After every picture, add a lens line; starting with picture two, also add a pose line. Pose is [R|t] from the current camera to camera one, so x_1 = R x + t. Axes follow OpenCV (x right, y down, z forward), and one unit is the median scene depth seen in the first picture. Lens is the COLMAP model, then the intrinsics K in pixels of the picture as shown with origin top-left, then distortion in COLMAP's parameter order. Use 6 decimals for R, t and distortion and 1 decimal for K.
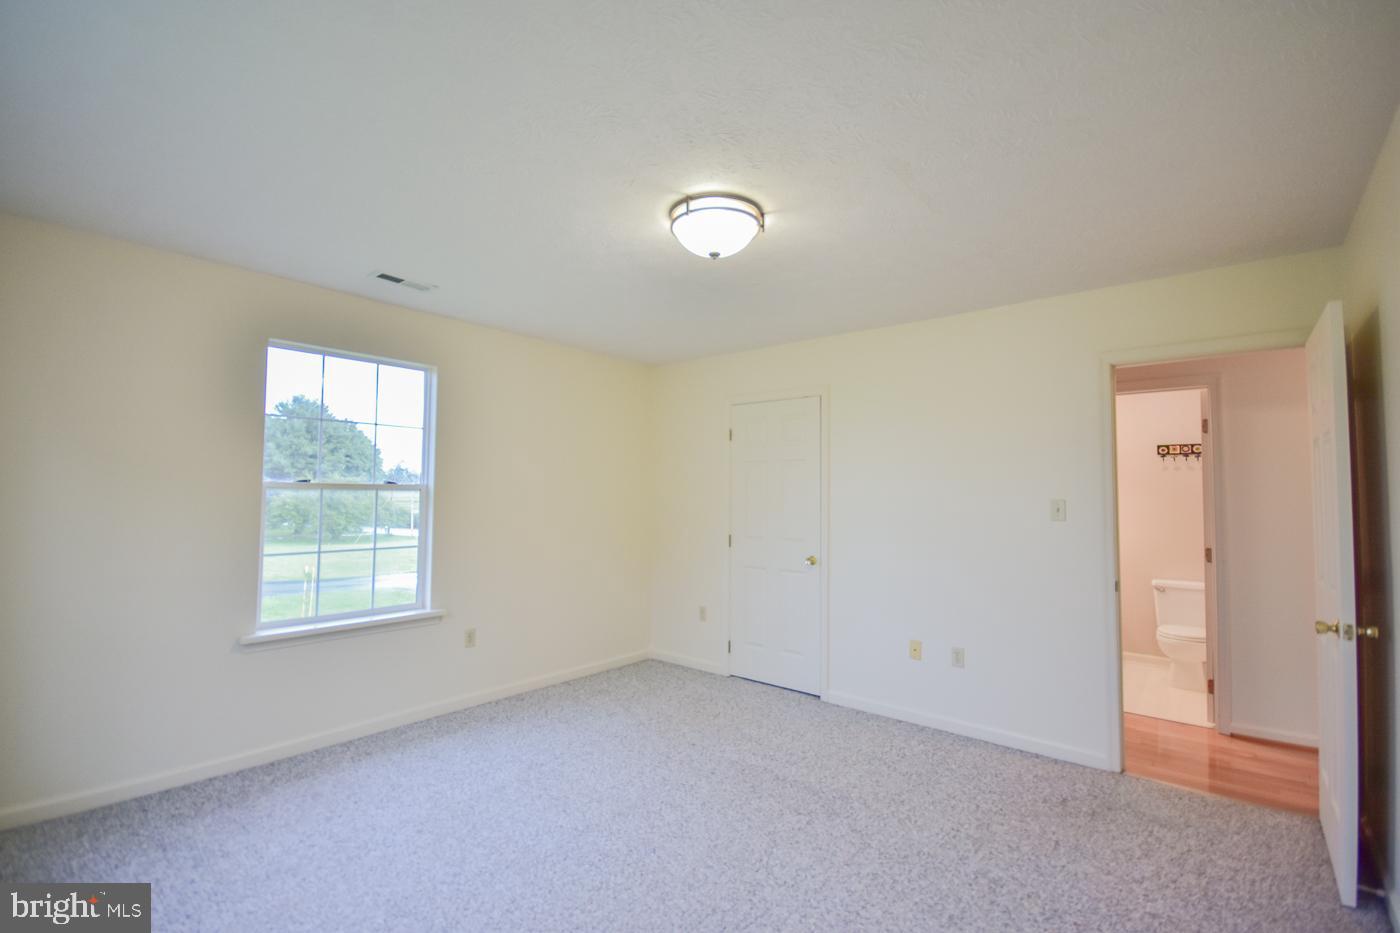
lens RADIAL K [[617.3, 0, 702.6], [0, 617.3, 468.4], [0, 0, 1]] dist [-0.000155, -0.000357]
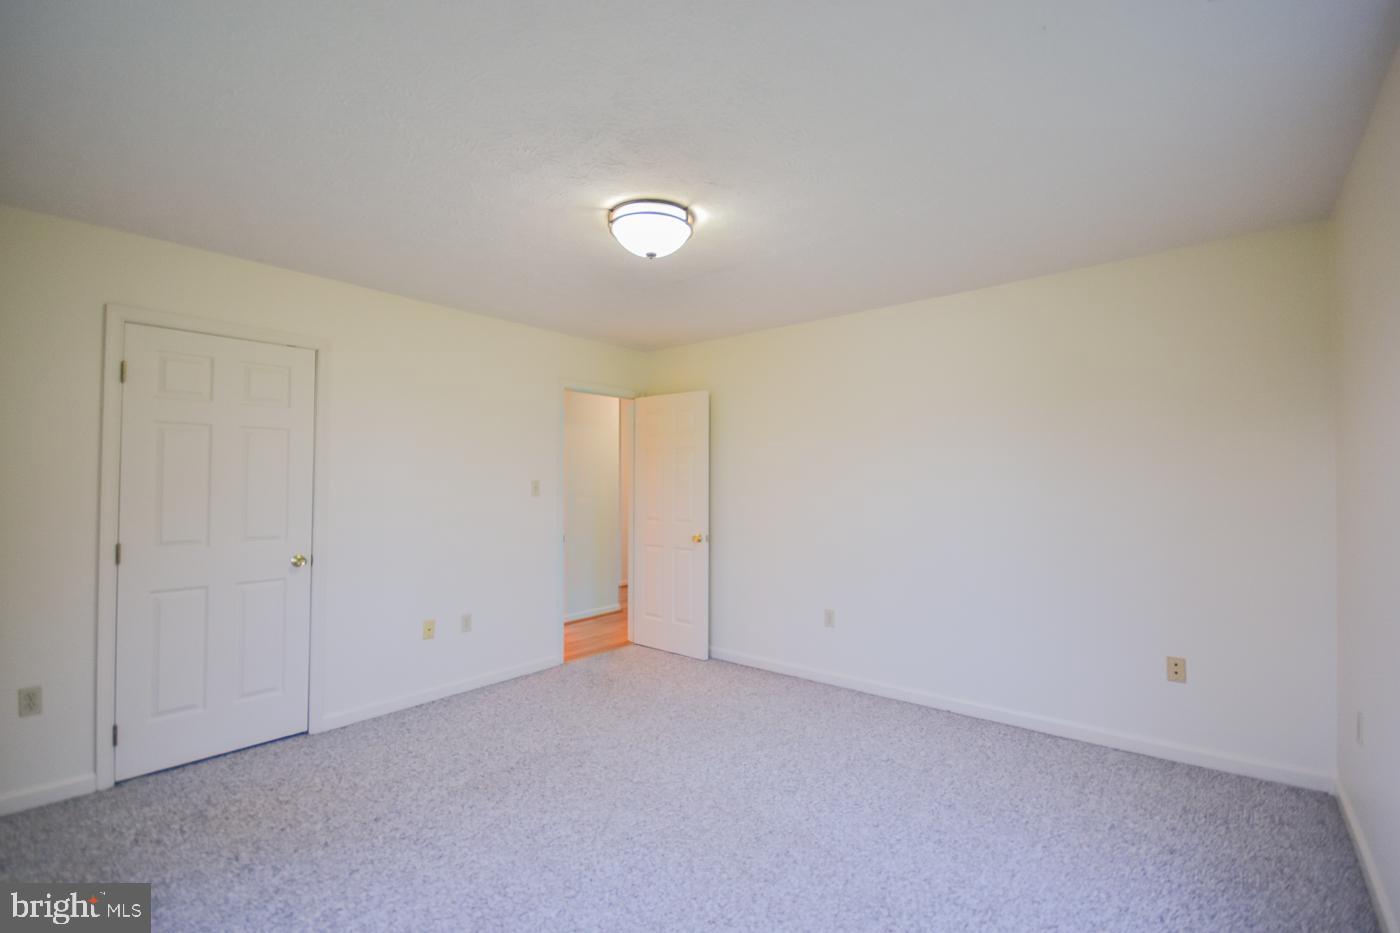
lens RADIAL K [[617.3, 0, 702.2], [0, 617.3, 471.4], [0, 0, 1]] dist [-0.000155, -0.000357]
pose [[-0.012476, 0.008879, 0.999883, -0.603917], [-0.050288, 0.998690, -0.009496, 0.020209], [-0.998657, -0.050400, -0.012013, 0.518872]]
